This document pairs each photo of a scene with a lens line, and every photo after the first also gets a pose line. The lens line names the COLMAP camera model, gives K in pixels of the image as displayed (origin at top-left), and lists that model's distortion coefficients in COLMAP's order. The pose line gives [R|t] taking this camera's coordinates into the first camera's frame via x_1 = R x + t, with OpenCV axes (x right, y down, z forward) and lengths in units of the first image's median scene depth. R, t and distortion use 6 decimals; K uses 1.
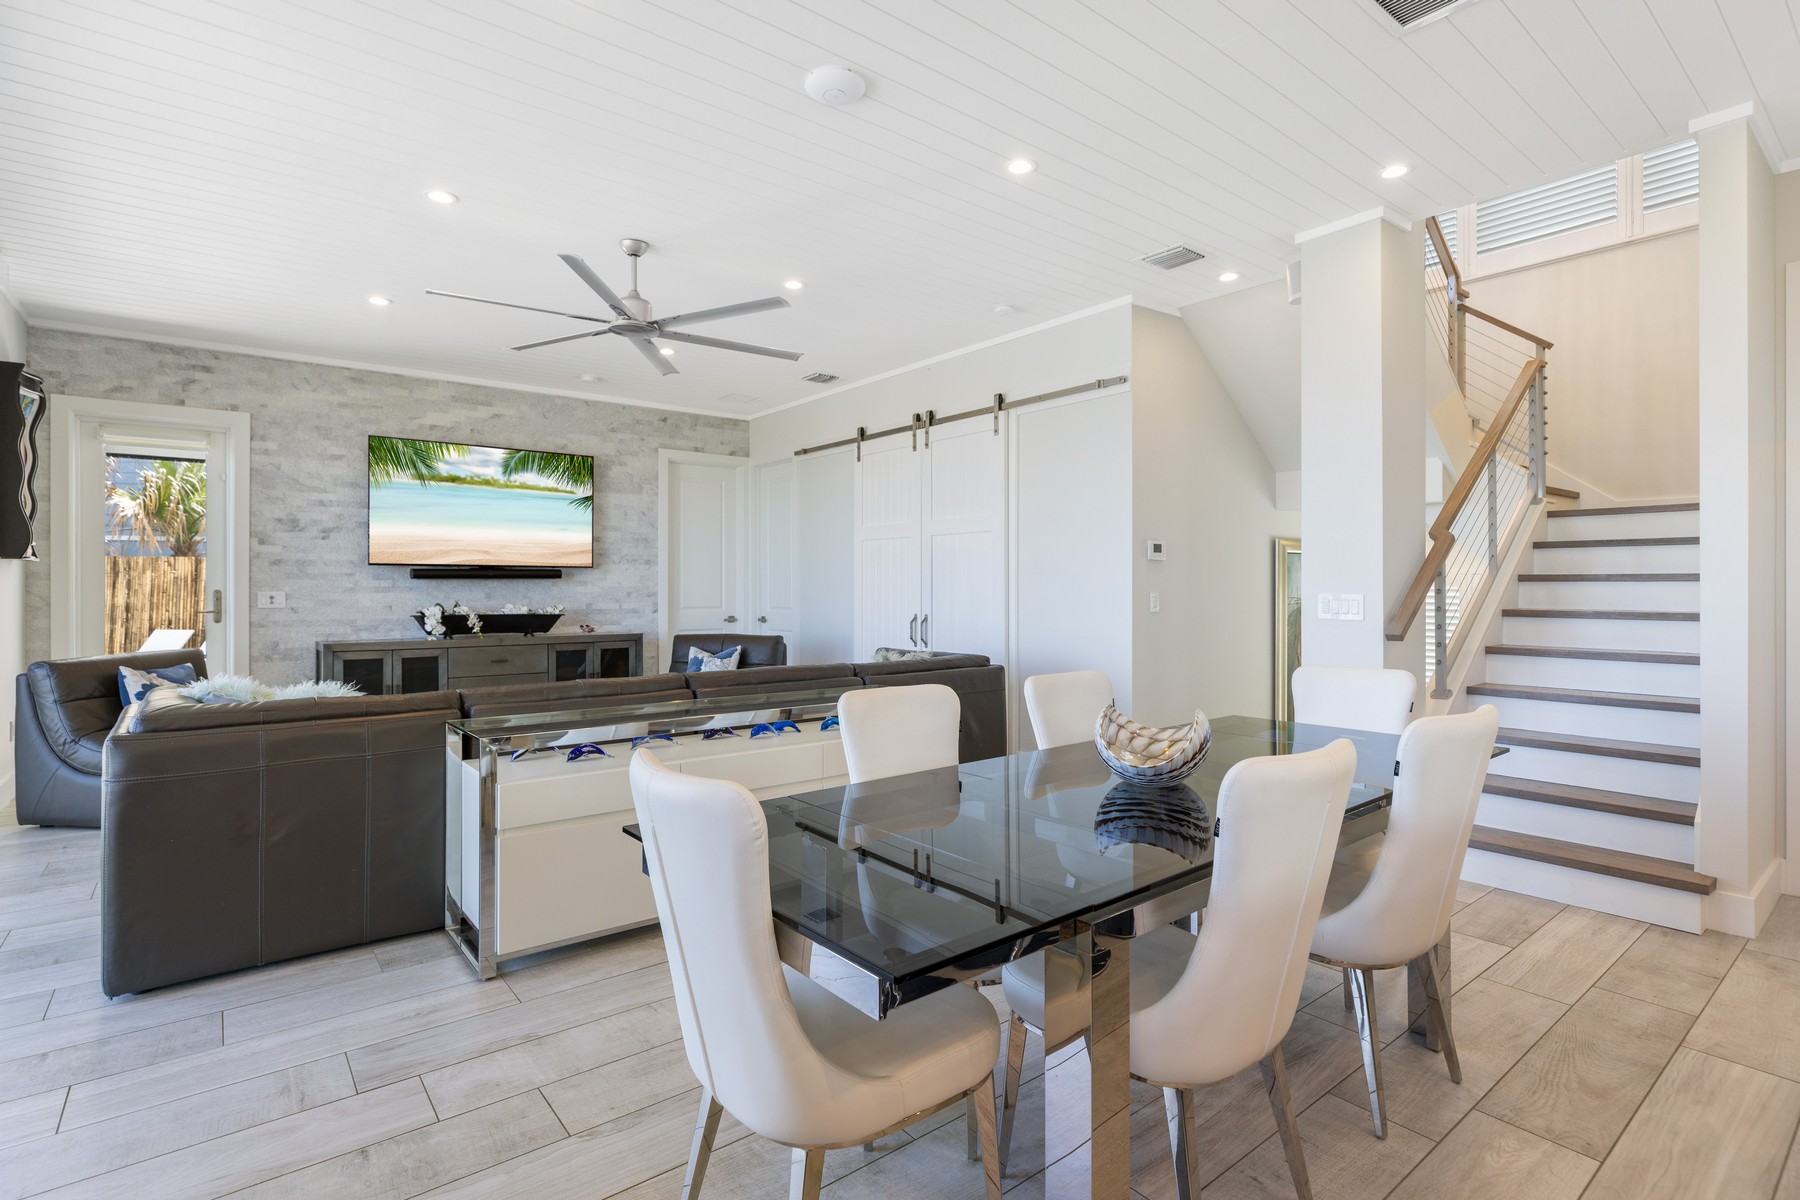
lens RADIAL K [[862.0, 0, 900.0], [0, 862.0, 600.0], [0, 0, 1]] dist [-0.010222, 0.000414]
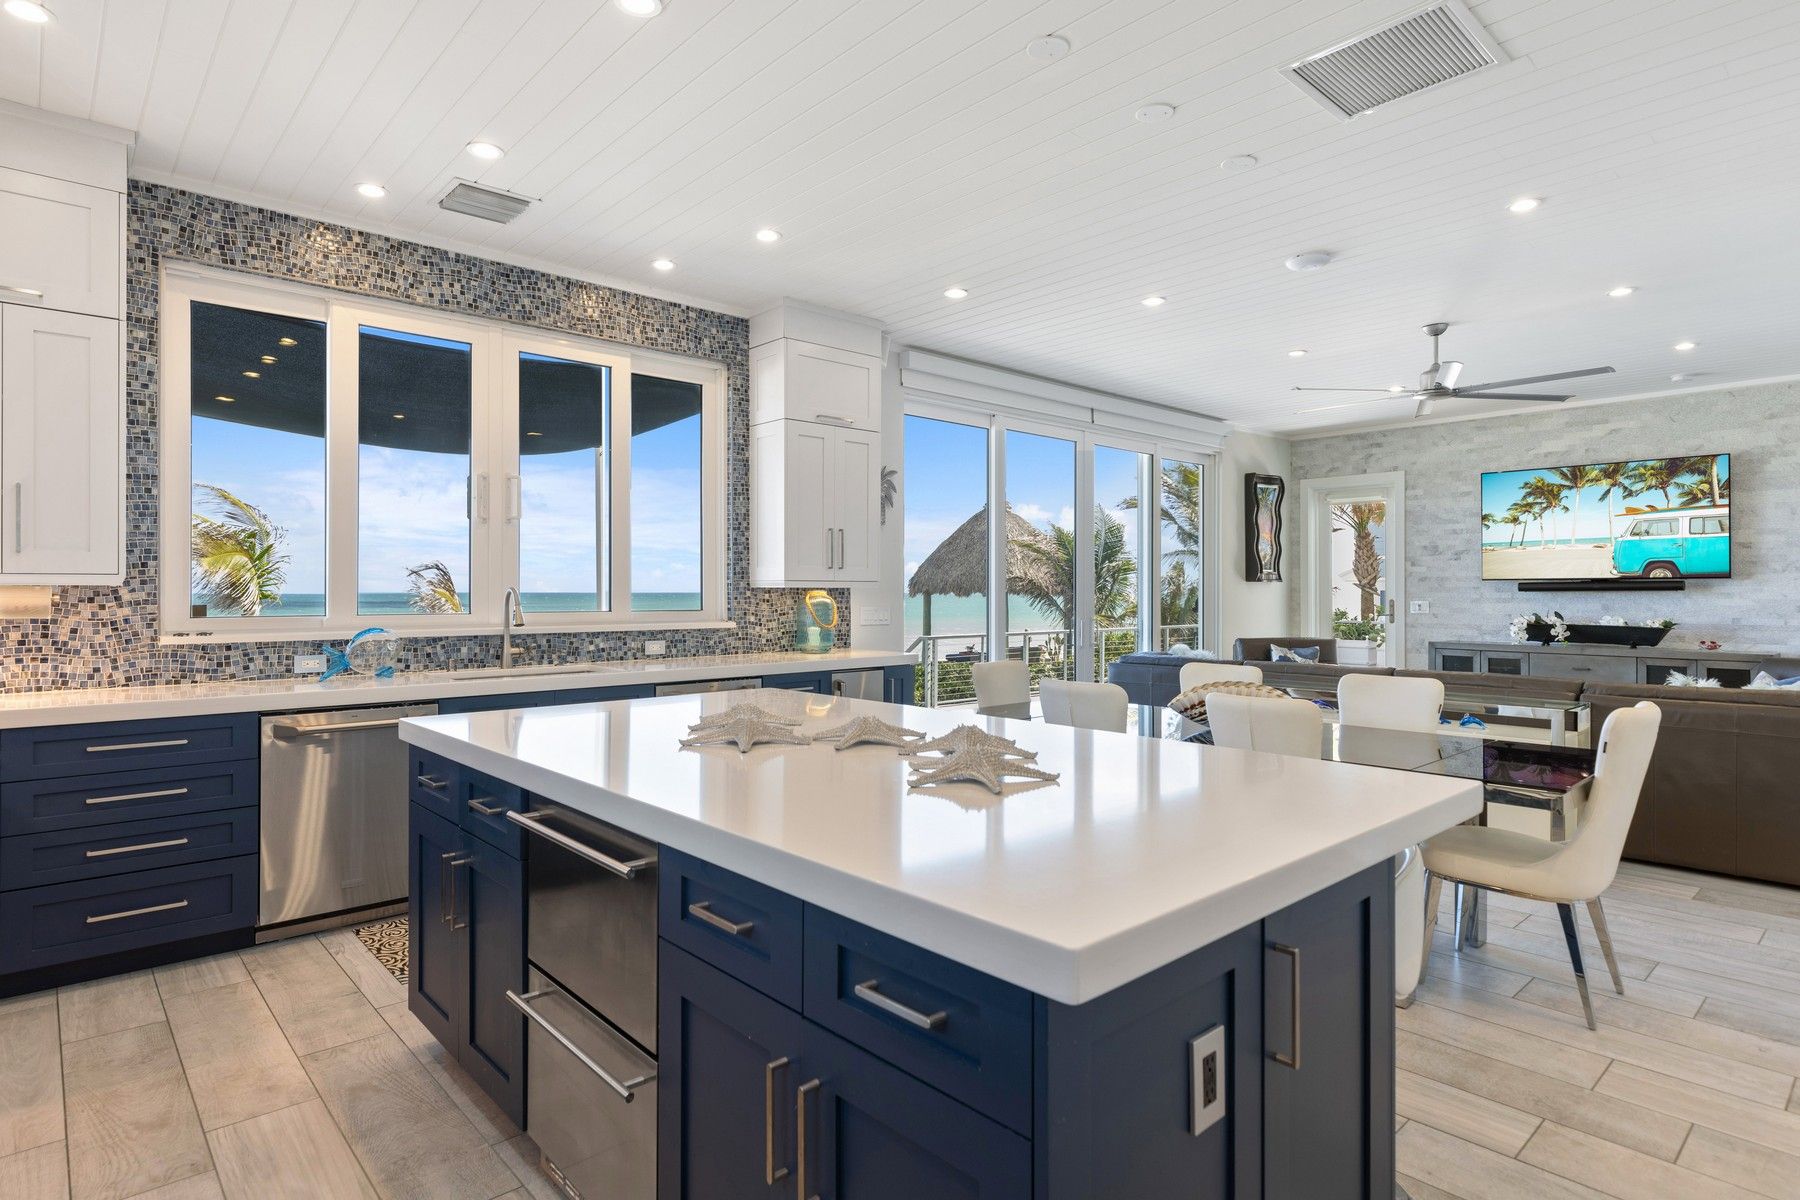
lens RADIAL K [[953.4, 0, 900.0], [0, 953.4, 600.0], [0, 0, 1]] dist [-0.001873, -0.000342]
pose [[0.073241, 0.008444, -0.997279, 0.664860], [-0.017339, 0.999824, 0.007192, -0.008200], [0.997164, 0.016765, 0.073374, 0.084254]]
